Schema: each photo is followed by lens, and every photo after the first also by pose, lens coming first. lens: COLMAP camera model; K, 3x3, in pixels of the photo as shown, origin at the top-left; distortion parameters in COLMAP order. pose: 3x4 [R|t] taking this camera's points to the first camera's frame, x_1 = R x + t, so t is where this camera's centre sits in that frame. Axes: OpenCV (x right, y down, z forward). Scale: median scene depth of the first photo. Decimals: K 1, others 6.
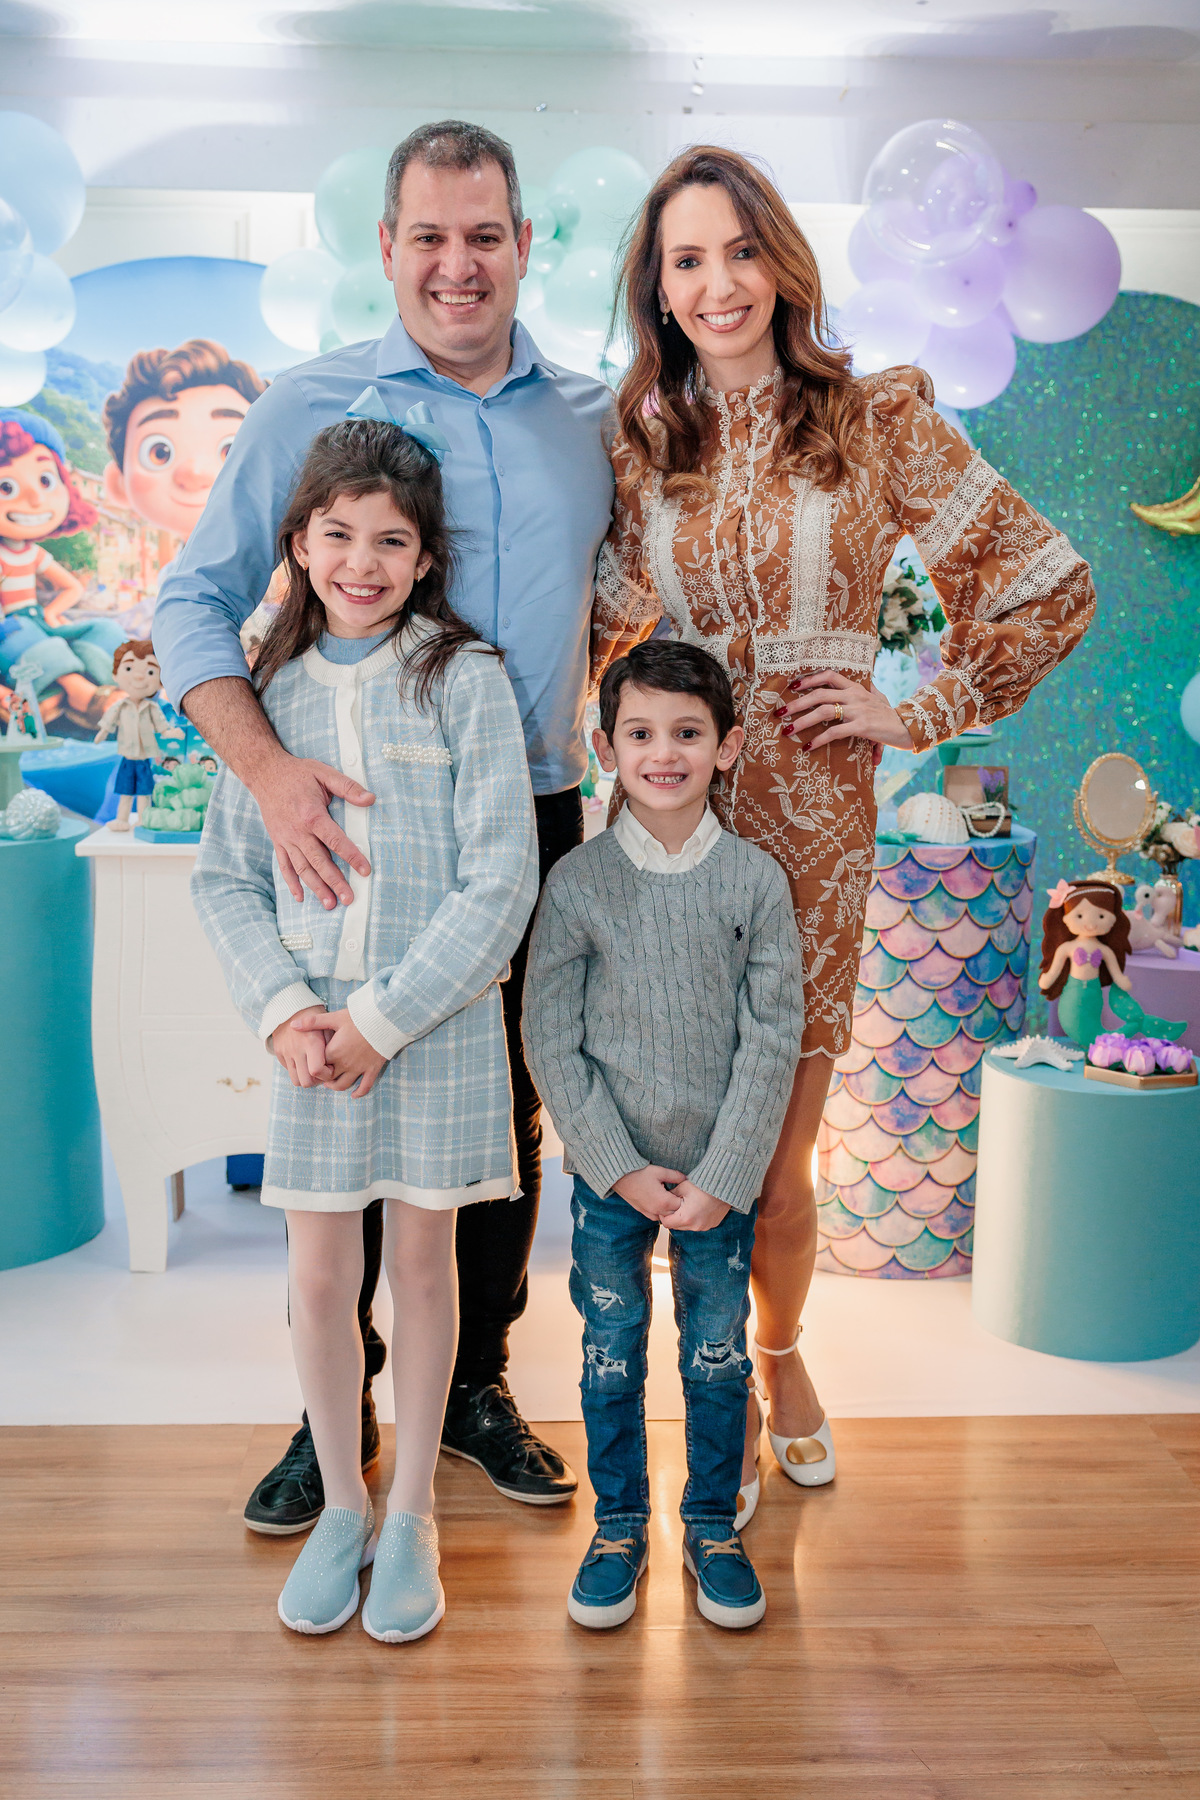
lens RADIAL K [[1704.3, 0, 582.5], [0, 1704.3, 892.6], [0, 0, 1]] dist [-0.001128, -0.000482]
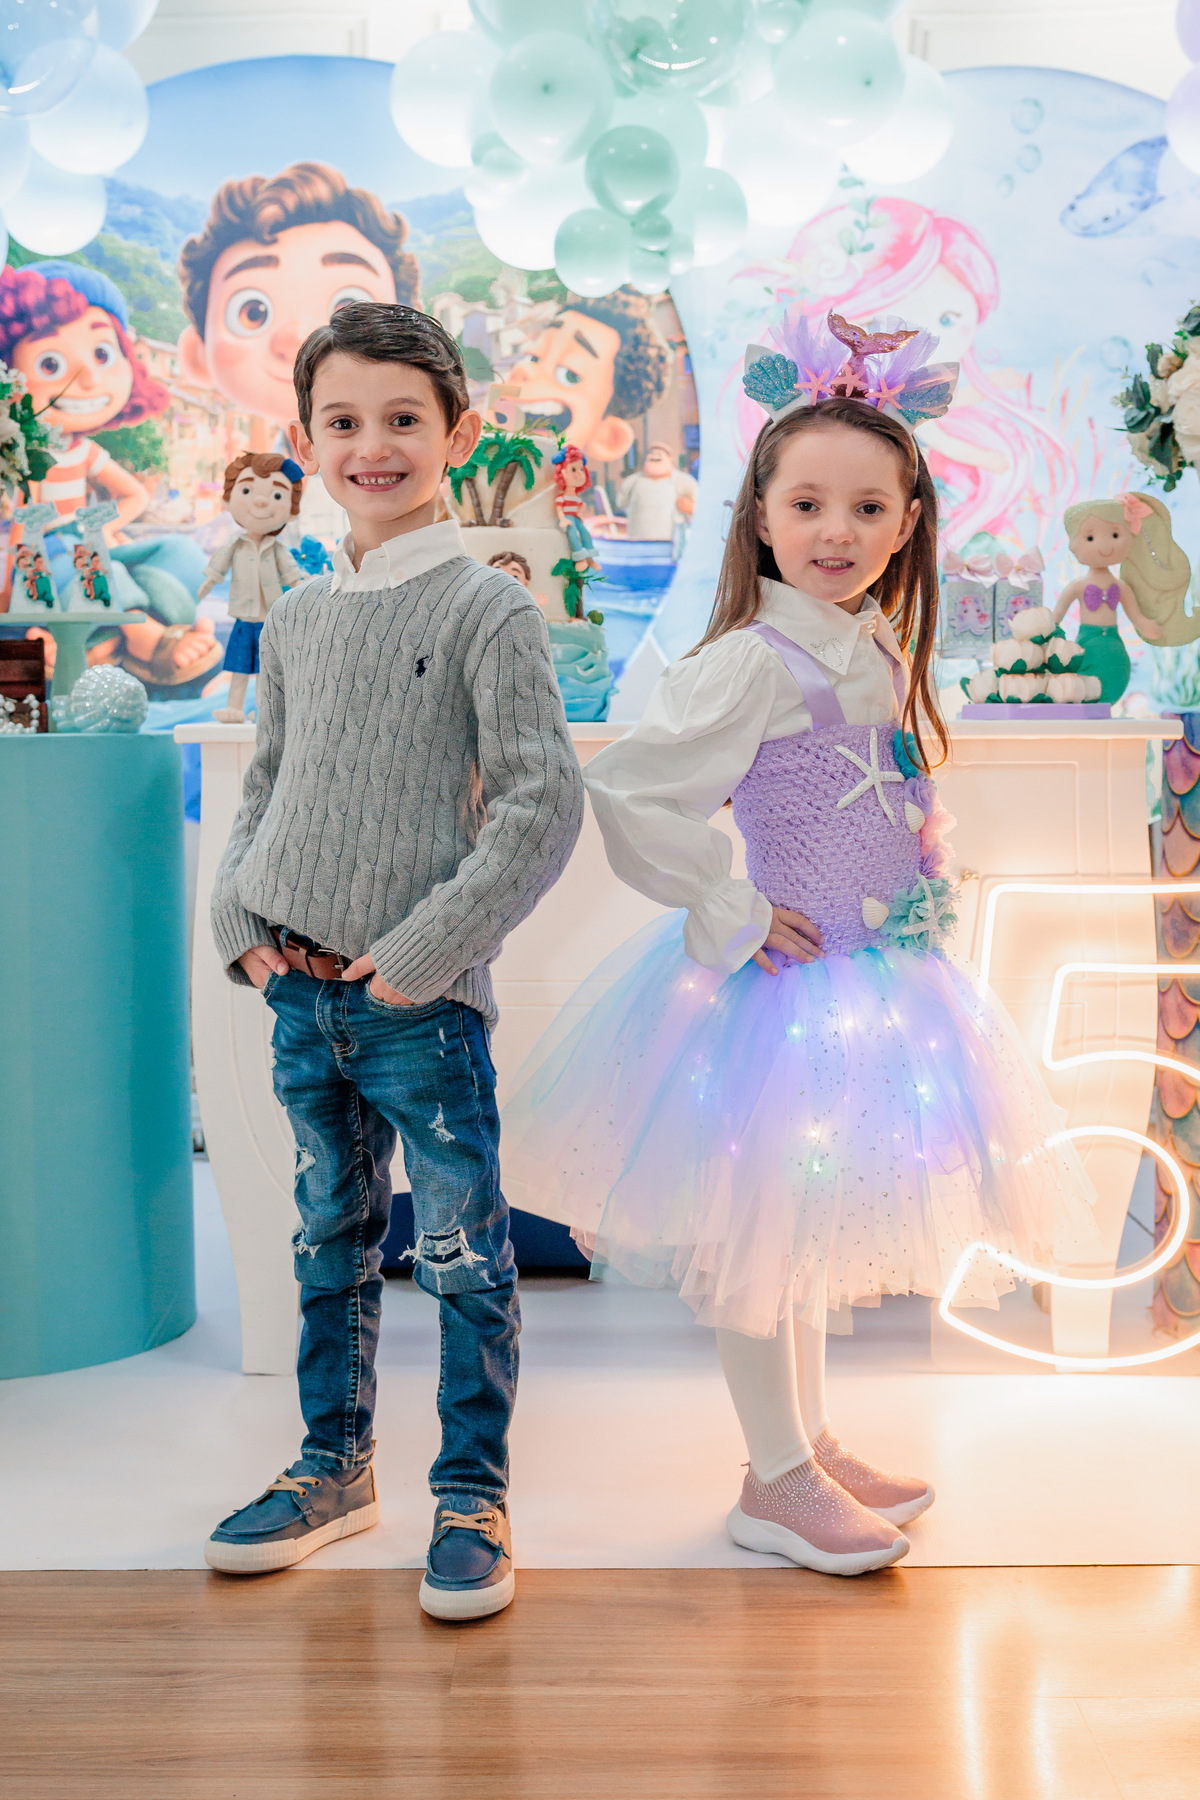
lens RADIAL K [[2103.0, 0, 586.8], [0, 2103.0, 845.3], [0, 0, 1]] dist [-0.007255, 0.011179]
pose [[0.998669, -0.015638, -0.049152, -0.060737], [0.010434, 0.994480, -0.104403, 0.072834], [0.050513, 0.103751, 0.993320, 0.116371]]
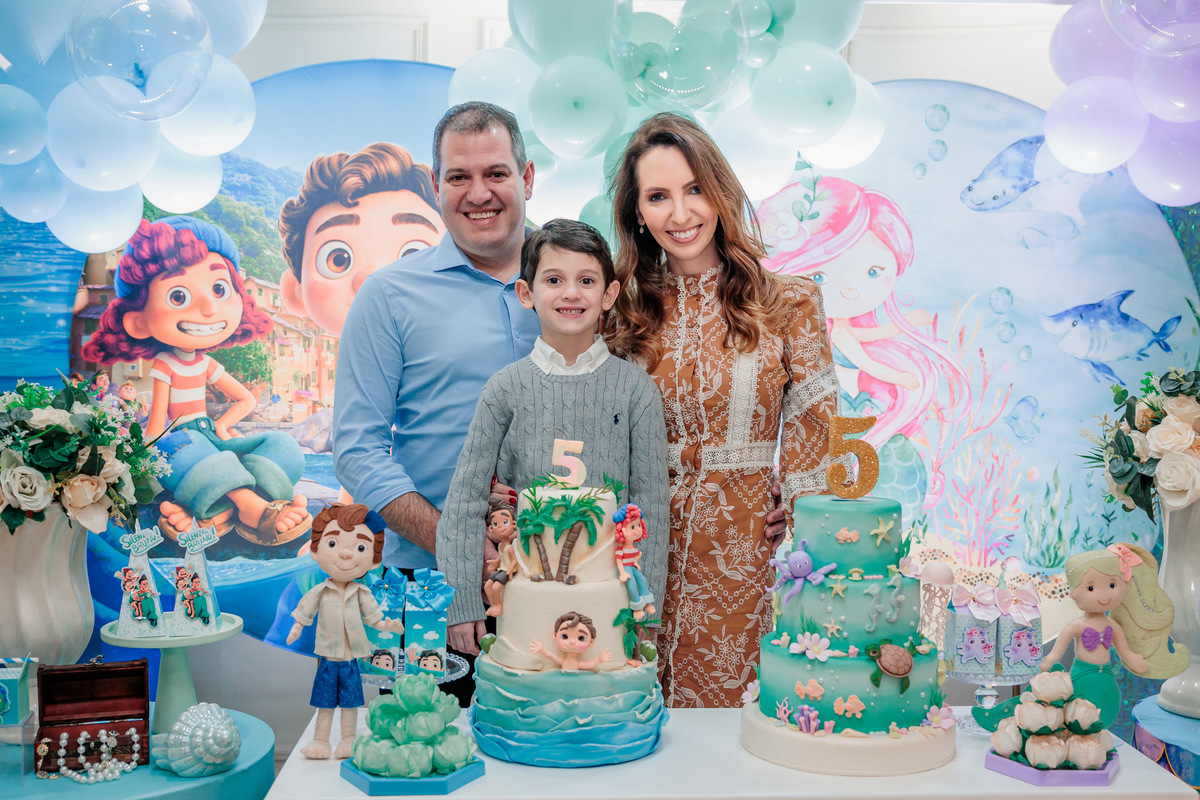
lens RADIAL K [[1272.0, 0, 601.8], [0, 1272.0, 460.7], [0, 0, 1]] dist [-0.016058, 0.004319]
pose [[0.999959, -0.008991, -0.001027, -0.101324], [0.008865, 0.996023, -0.088651, -0.081547], [0.001820, 0.088638, 0.996062, 0.301411]]
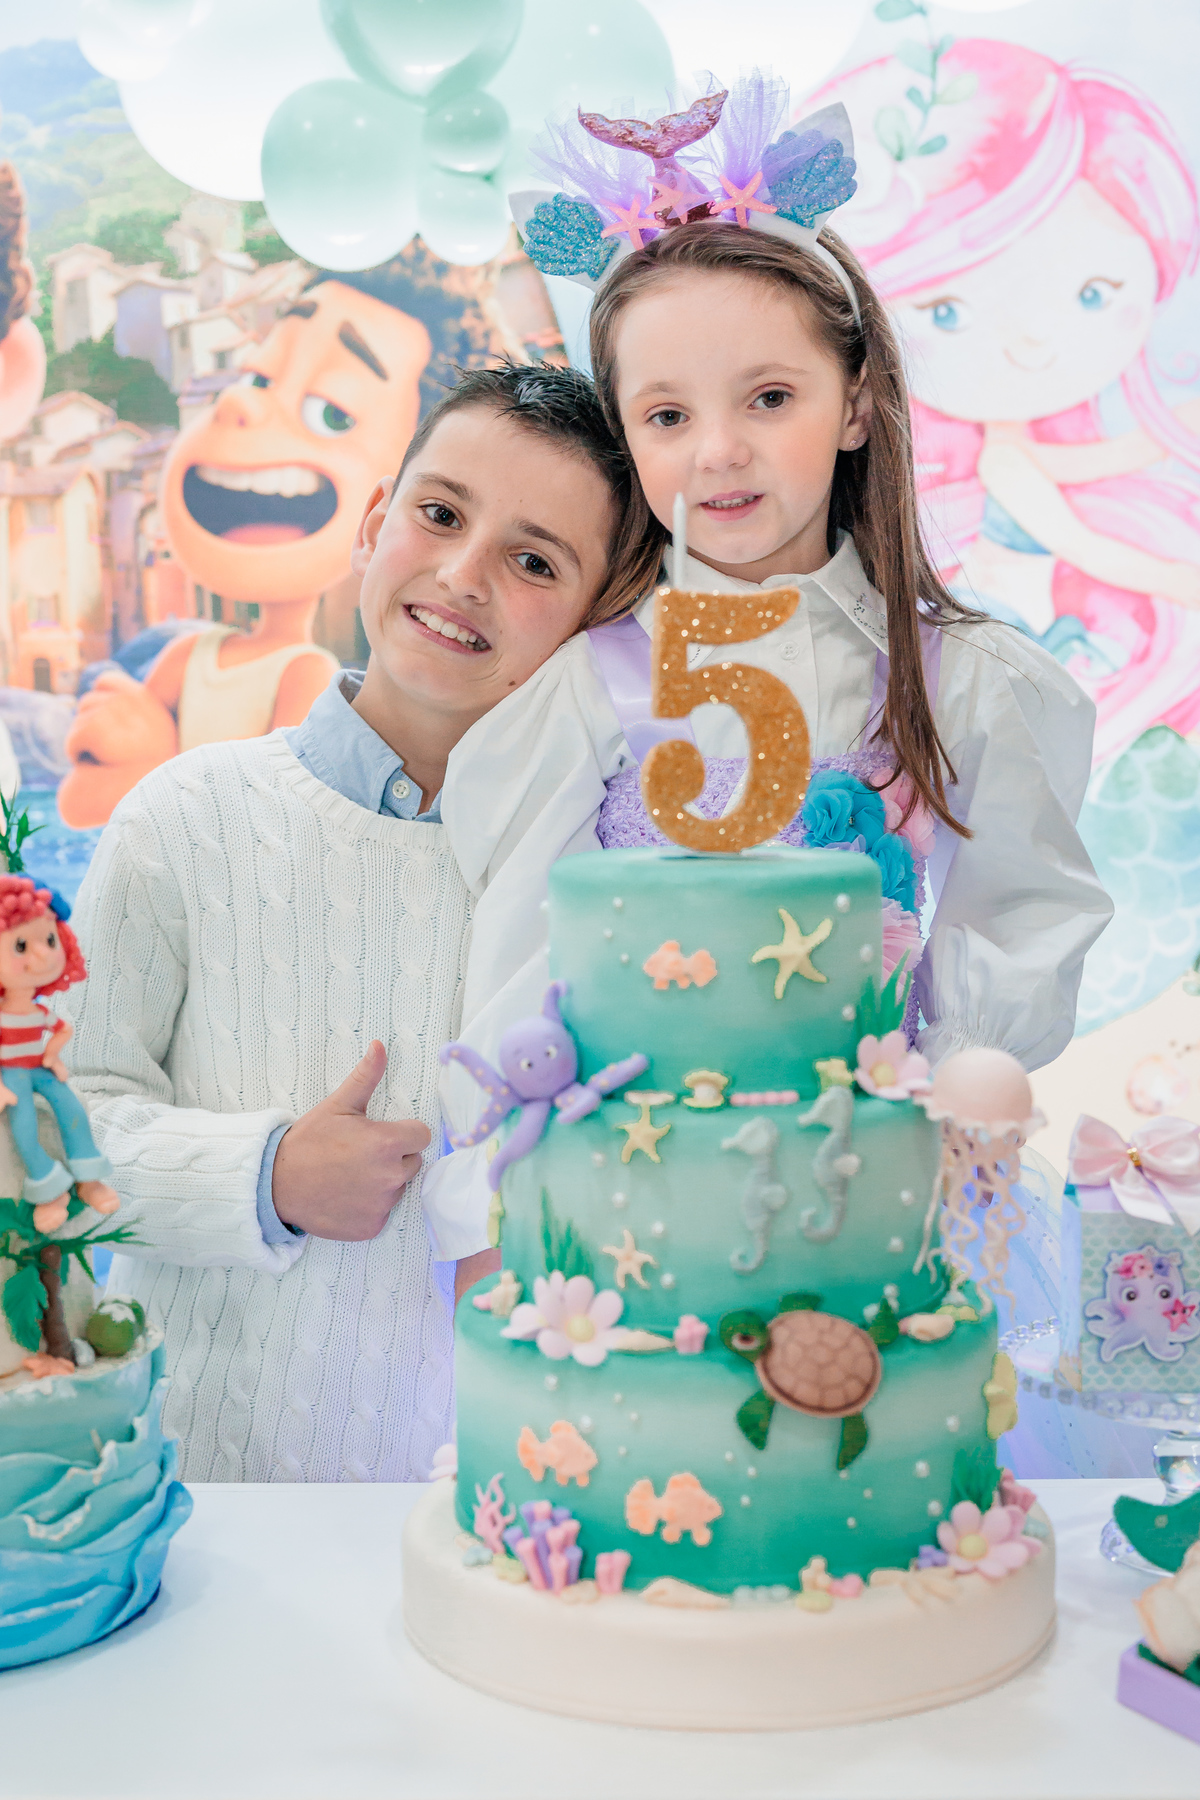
lens RADIAL K [[2686.7, 0, 596.9], [0, 2686.7, 1053.4], [0, 0, 1]] dist [0.003823, 0.032126]
pose [[0.998019, -0.014802, -0.061150, -0.018429], [0.013770, 0.999756, -0.017251, -0.079837], [0.061391, 0.016375, 0.997979, 0.434915]]
